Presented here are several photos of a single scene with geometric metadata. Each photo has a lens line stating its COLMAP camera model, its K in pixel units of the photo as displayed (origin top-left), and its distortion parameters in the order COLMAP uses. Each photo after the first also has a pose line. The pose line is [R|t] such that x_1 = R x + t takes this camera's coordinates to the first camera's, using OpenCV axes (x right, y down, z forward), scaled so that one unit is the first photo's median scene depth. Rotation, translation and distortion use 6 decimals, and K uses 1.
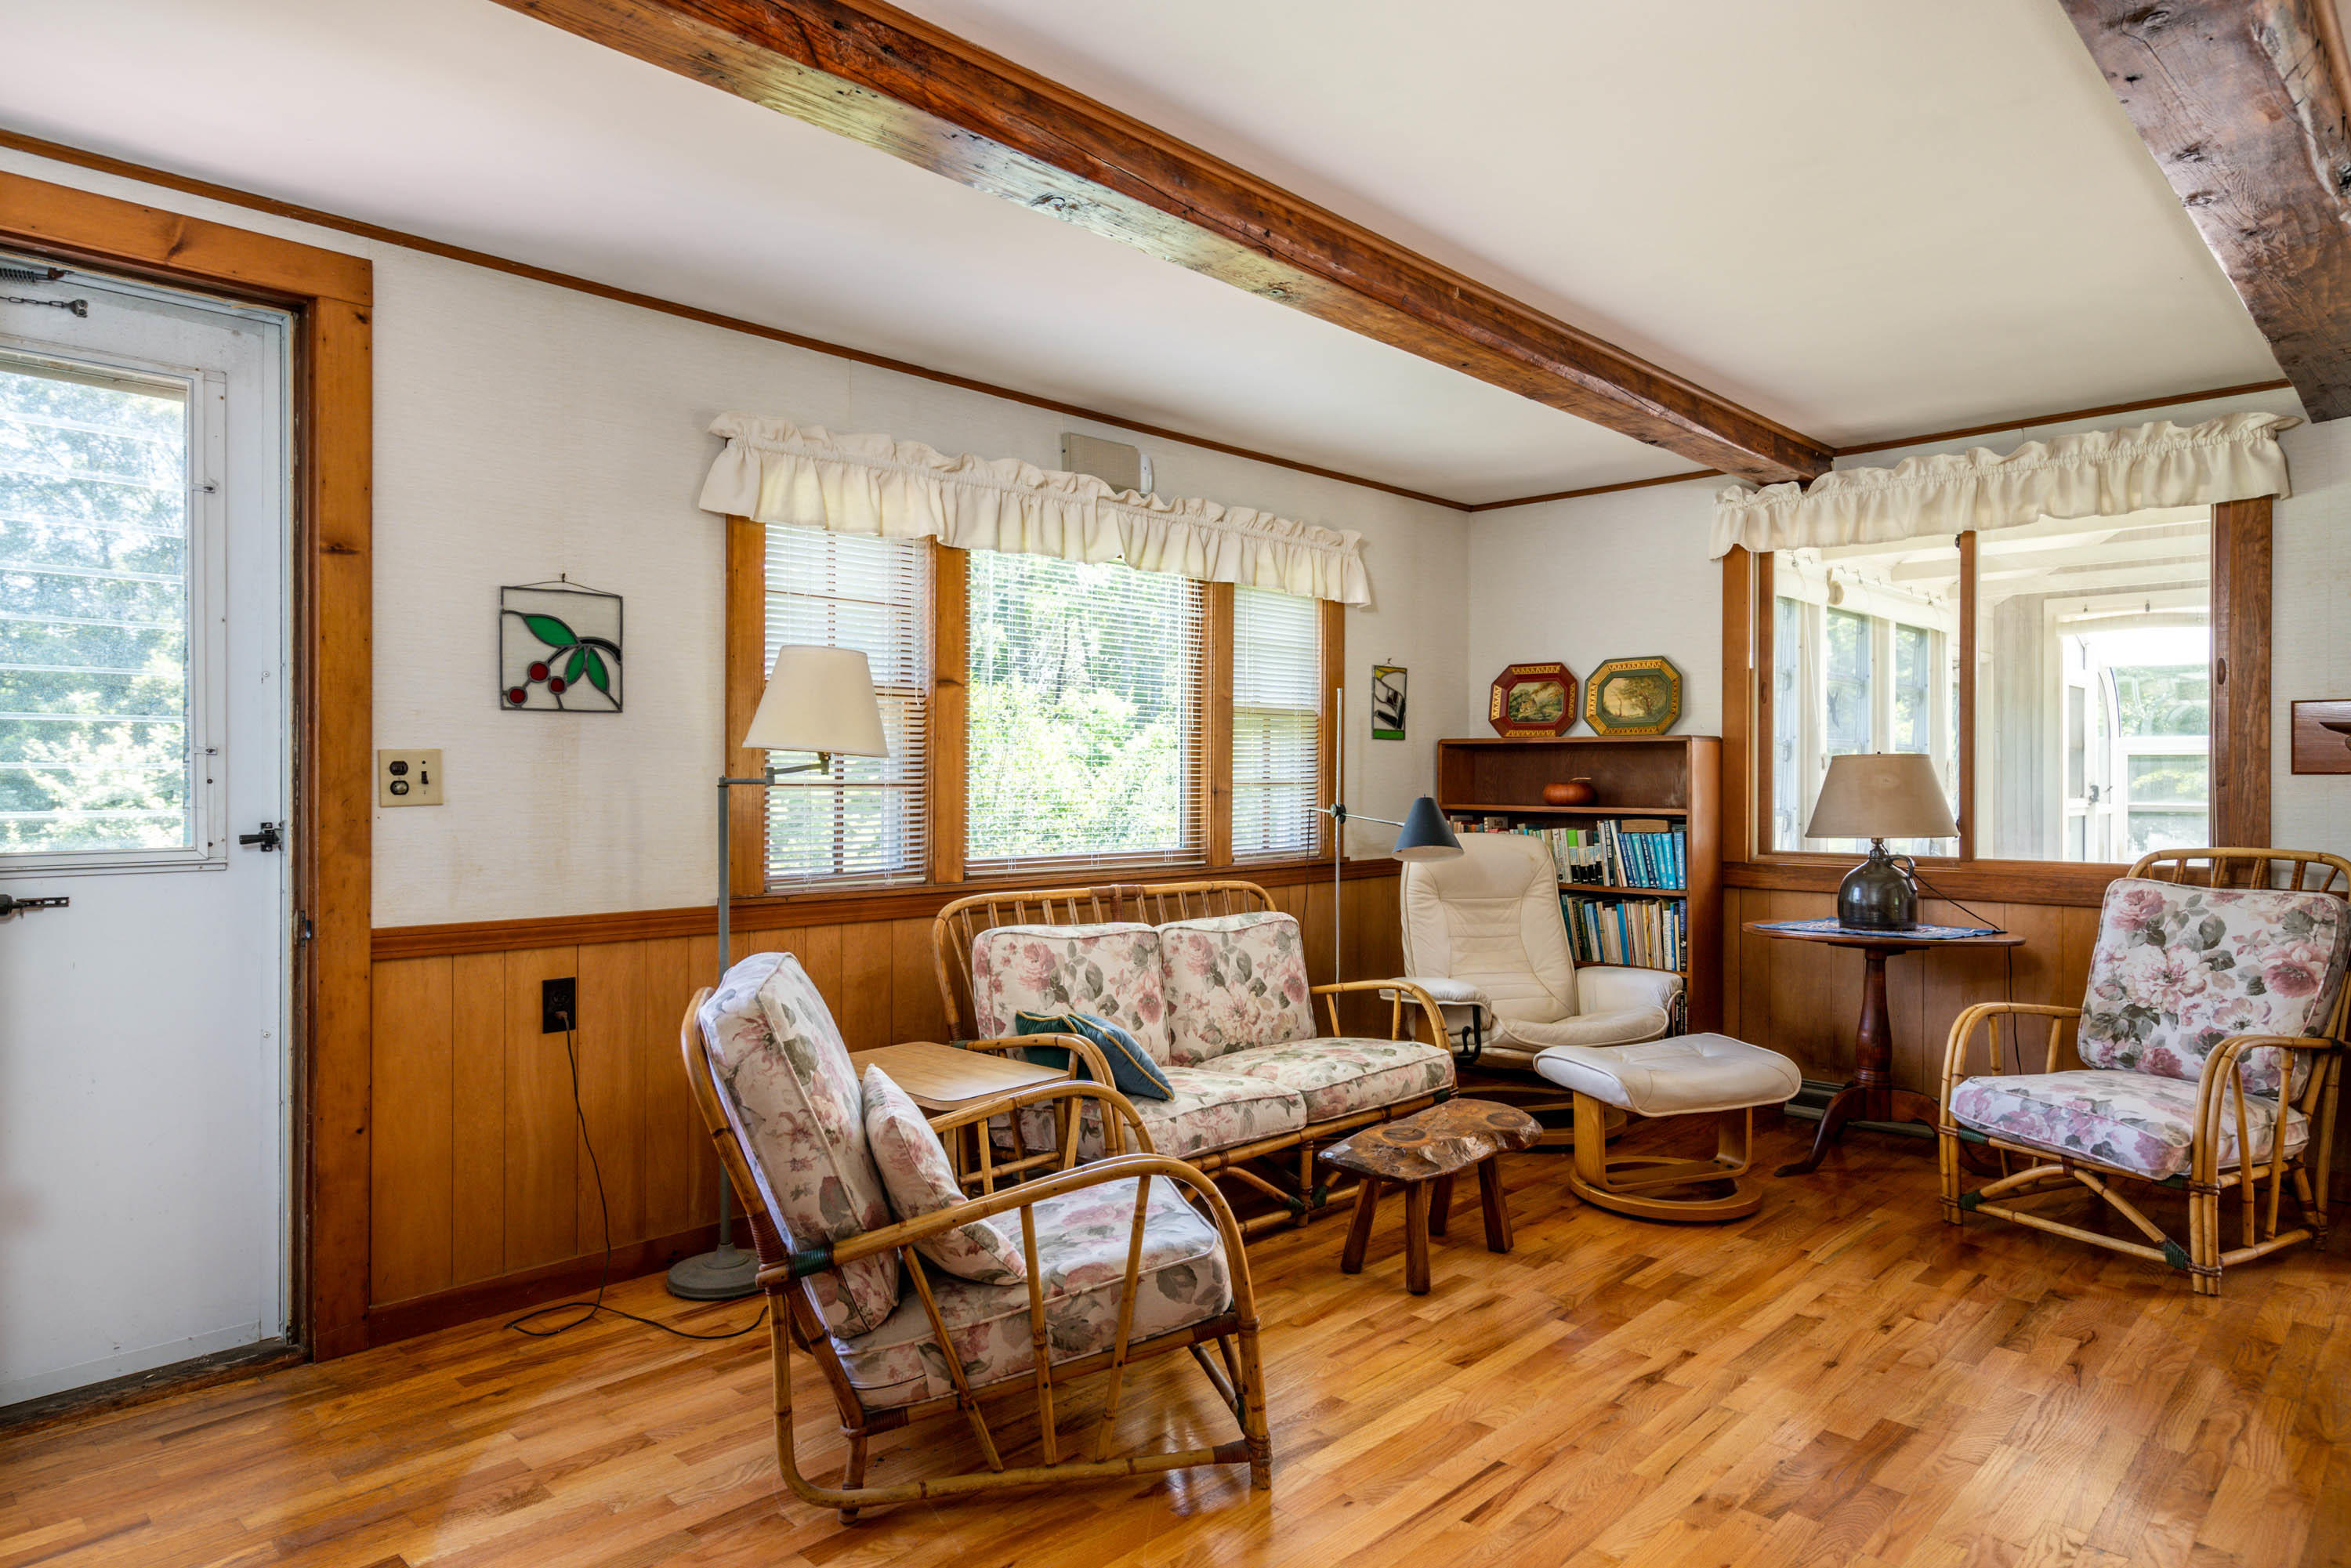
lens RADIAL K [[1380.3, 0, 1166.5], [0, 1380.3, 773.8], [0, 0, 1]] dist [0.002736, -0.000683]
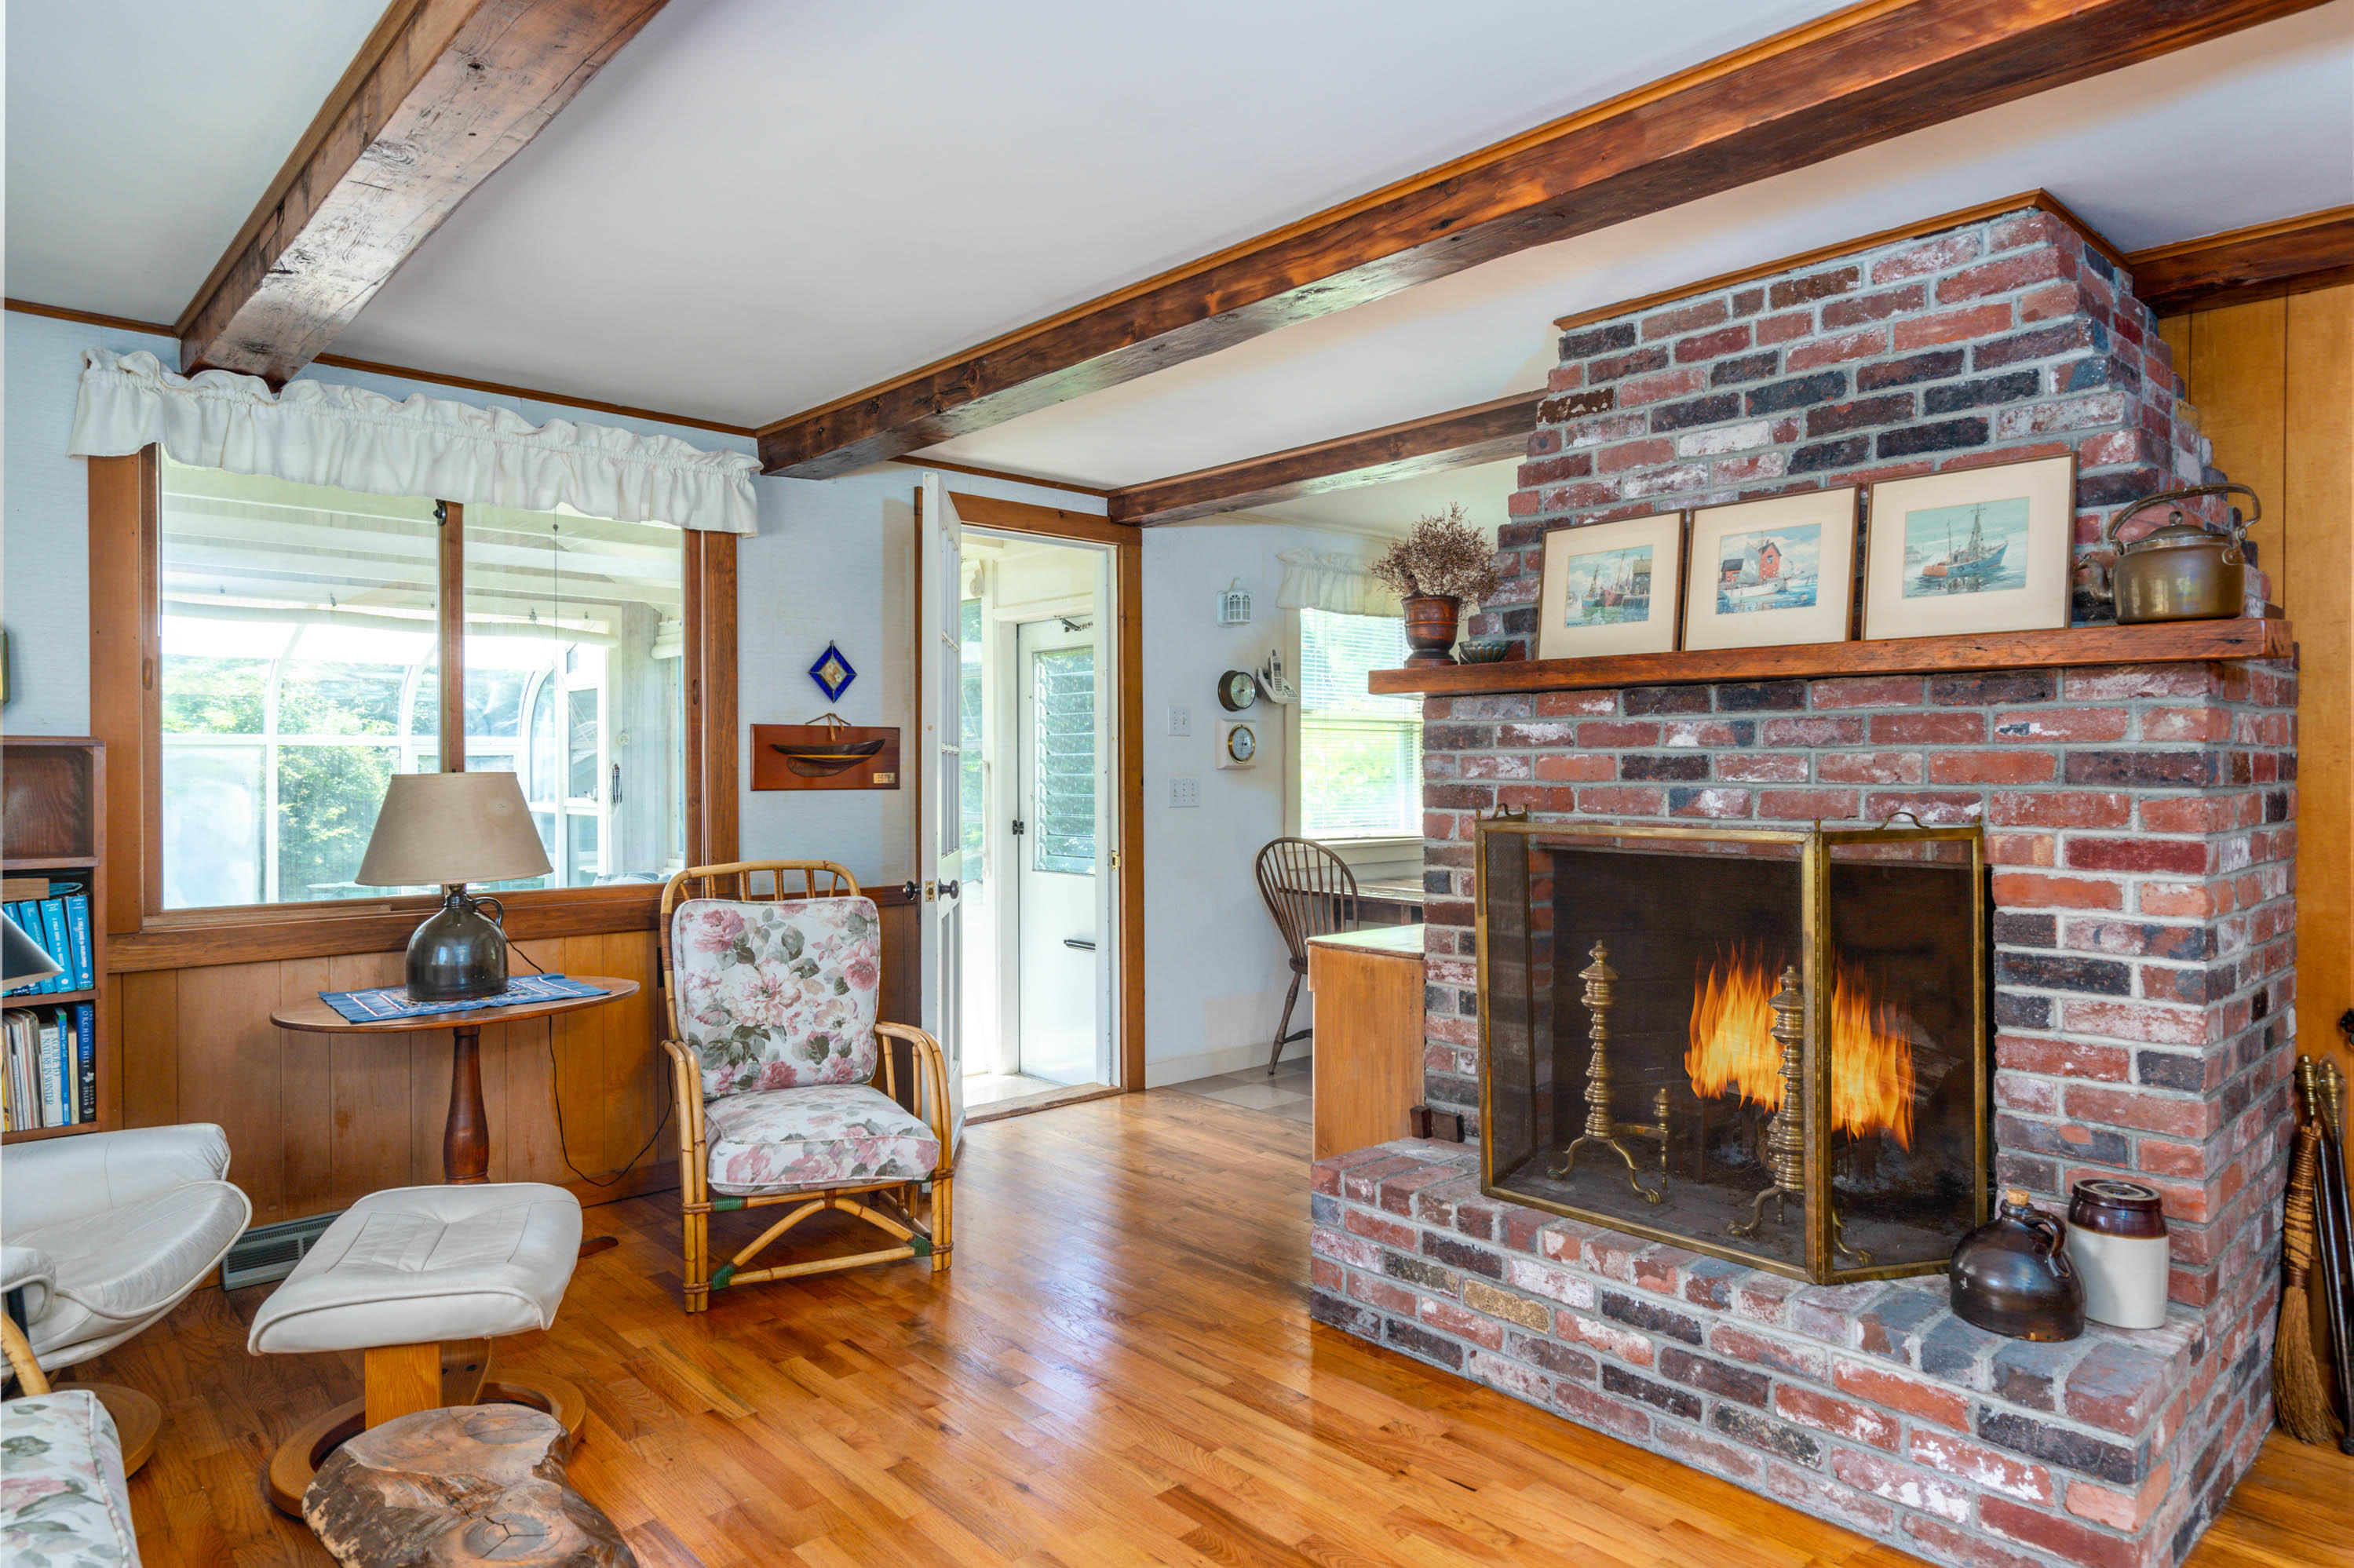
lens RADIAL K [[1382.0, 0, 1170.8], [0, 1382.0, 790.7], [0, 0, 1]] dist [0.002736, -0.000683]
pose [[0.053420, -0.014975, 0.998460, -0.279706], [-0.001287, 0.999886, 0.015065, -0.018153], [-0.998571, -0.002090, 0.053395, 0.642925]]
